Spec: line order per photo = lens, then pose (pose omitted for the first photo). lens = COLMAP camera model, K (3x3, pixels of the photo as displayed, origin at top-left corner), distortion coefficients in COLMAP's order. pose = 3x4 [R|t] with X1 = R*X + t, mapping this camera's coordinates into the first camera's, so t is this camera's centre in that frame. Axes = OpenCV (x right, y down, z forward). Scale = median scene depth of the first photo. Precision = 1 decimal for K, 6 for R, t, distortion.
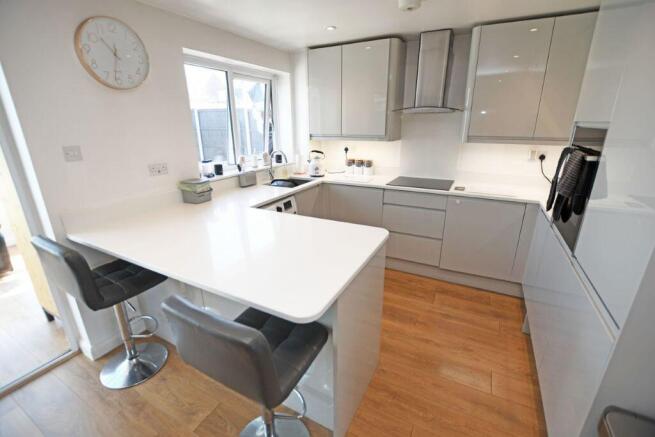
lens RADIAL K [[291.9, 0, 326.8], [0, 291.9, 217.9], [0, 0, 1]] dist [-0.002856, -0.000049]
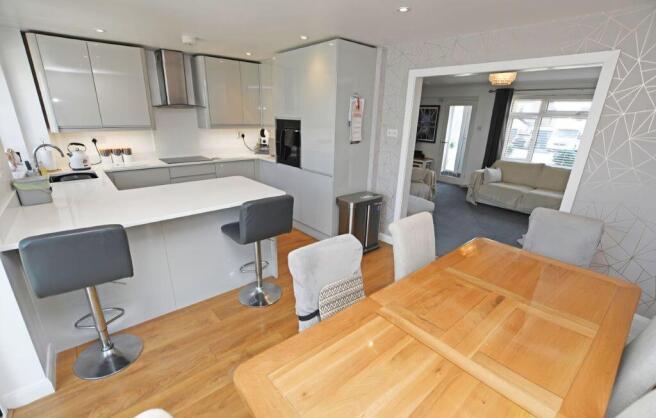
lens RADIAL K [[294.6, 0, 327.7], [0, 294.6, 211.4], [0, 0, 1]] dist [0.000503, 0.000108]
pose [[0.362760, -0.278836, 0.889188, -0.713592], [0.270339, 0.944640, 0.185935, 0.028991], [-0.891808, 0.172933, 0.418058, -0.116836]]
